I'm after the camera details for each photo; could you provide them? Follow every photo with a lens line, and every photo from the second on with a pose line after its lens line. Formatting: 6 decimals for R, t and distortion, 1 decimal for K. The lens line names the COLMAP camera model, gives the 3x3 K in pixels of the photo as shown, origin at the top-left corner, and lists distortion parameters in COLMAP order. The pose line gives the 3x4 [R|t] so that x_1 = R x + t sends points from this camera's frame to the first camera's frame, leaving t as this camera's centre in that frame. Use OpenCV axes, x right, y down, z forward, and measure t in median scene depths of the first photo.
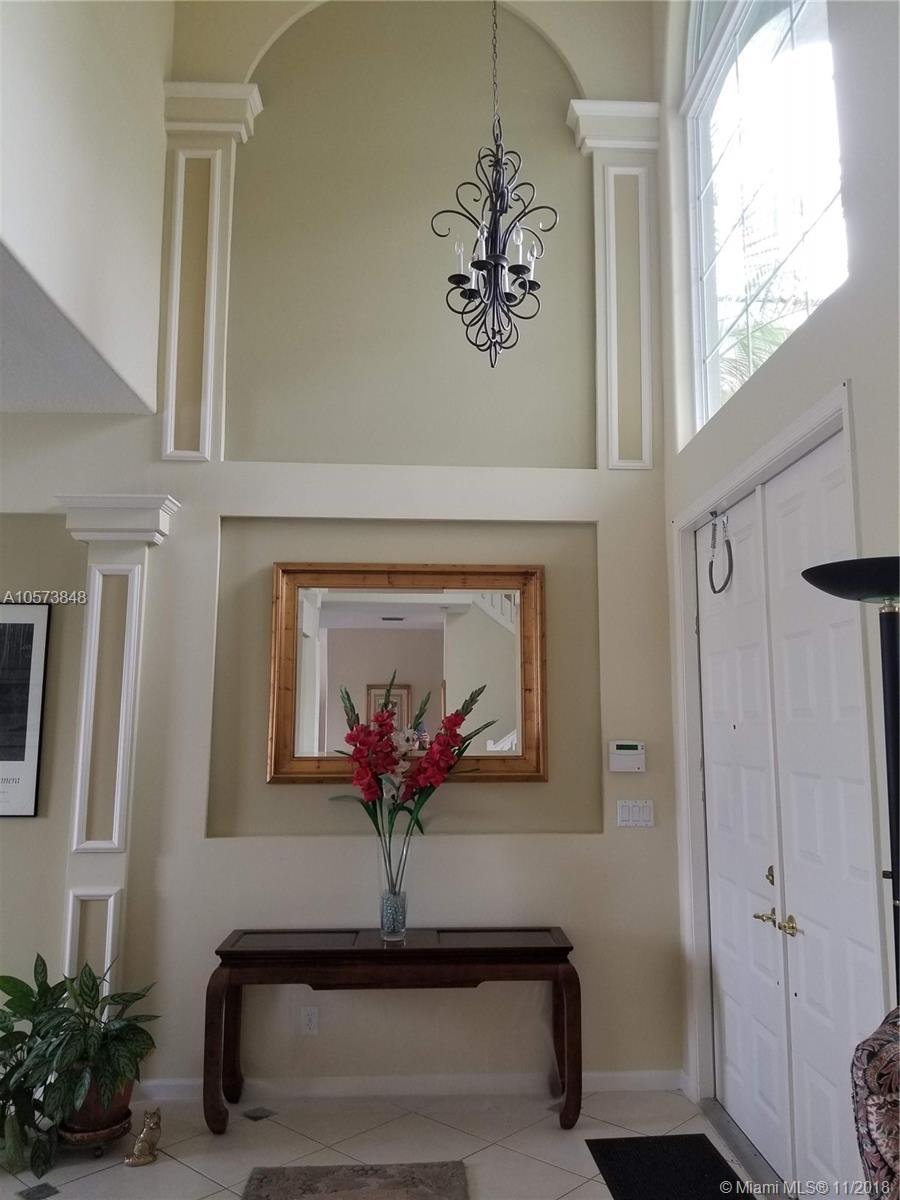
lens RADIAL K [[947.4, 0, 467.9], [0, 947.4, 589.3], [0, 0, 1]] dist [0.057624, -0.089000]
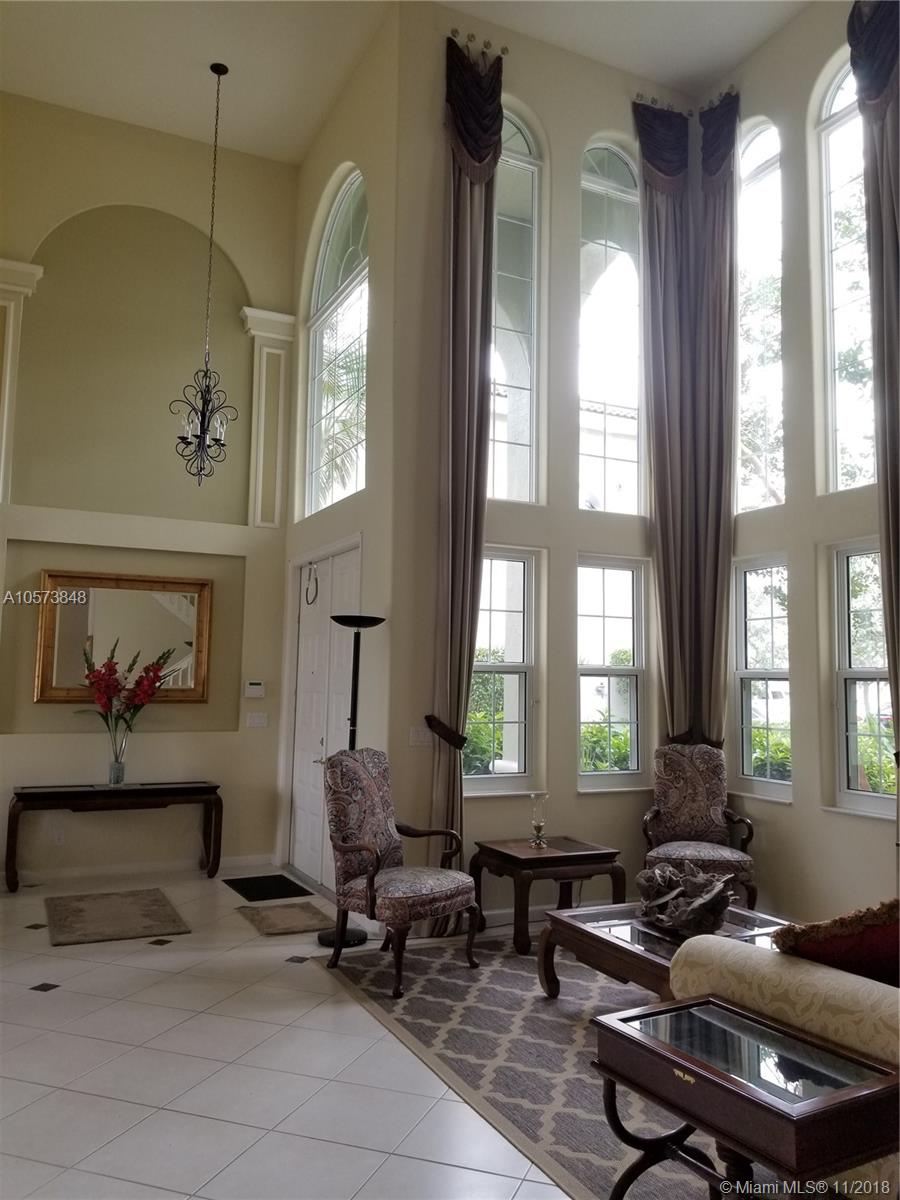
lens RADIAL K [[947.4, 0, 486.9], [0, 947.4, 592.0], [0, 0, 1]] dist [0.057624, -0.089000]
pose [[0.913222, 0.052379, 0.404083, -0.176465], [-0.073518, 0.996609, 0.036963, -0.112304], [-0.400776, -0.063463, 0.913975, -0.852536]]
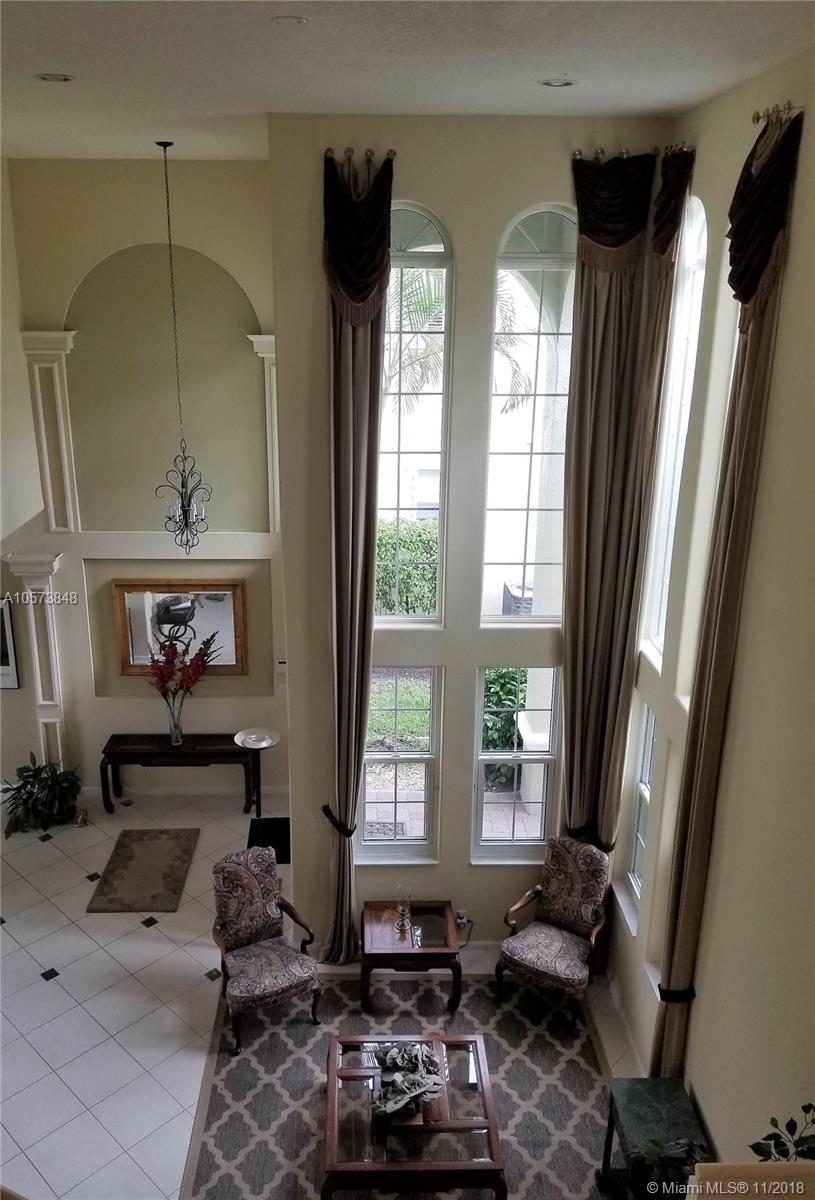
lens RADIAL K [[967.3, 0, 377.3], [0, 967.3, 602.0], [0, 0, 1]] dist [0.050999, -0.051466]
pose [[0.999327, 0.018760, -0.031515, 0.462964], [-0.002423, 0.891167, 0.453668, -0.989966], [0.036596, -0.453287, 0.890613, -0.926600]]
